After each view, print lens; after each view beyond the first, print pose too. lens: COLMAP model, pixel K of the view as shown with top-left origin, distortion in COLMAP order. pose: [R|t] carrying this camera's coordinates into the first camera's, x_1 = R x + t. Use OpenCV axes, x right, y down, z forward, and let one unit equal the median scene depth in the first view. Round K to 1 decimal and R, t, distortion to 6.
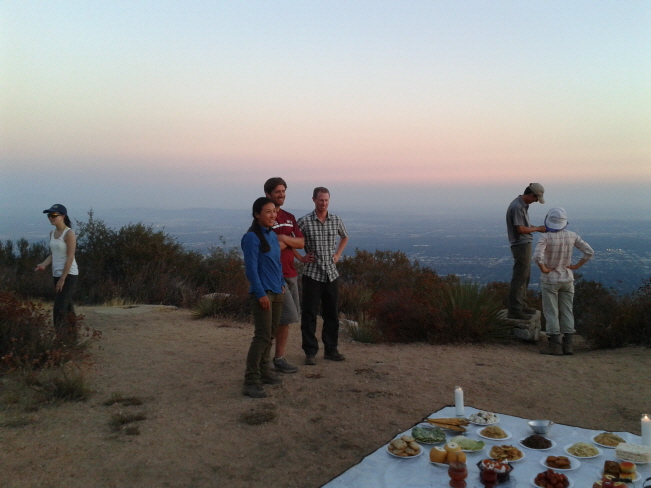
lens RADIAL K [[603.8, 0, 327.3], [0, 603.8, 241.7], [0, 0, 1]] dist [-0.020953, -0.029595]
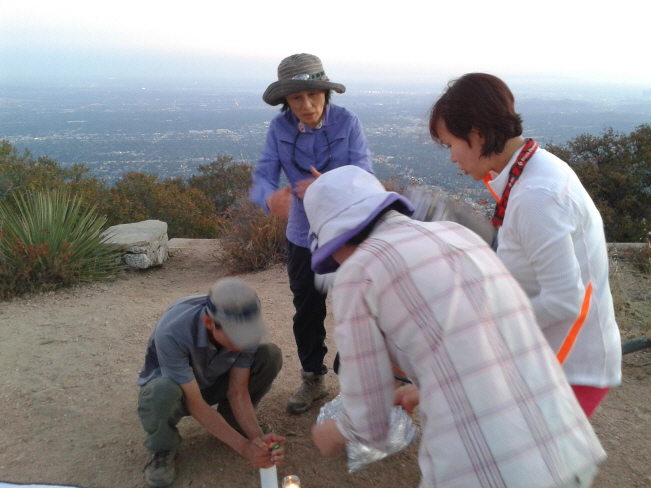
lens RADIAL K [[603.8, 0, 319.8], [0, 603.8, 243.6], [0, 0, 1]] dist [-0.020953, -0.029595]
pose [[0.868012, -0.115341, 0.482962, 0.170655], [0.011697, 0.977127, 0.212336, -0.014988], [-0.496406, -0.178661, 0.849507, 0.297013]]
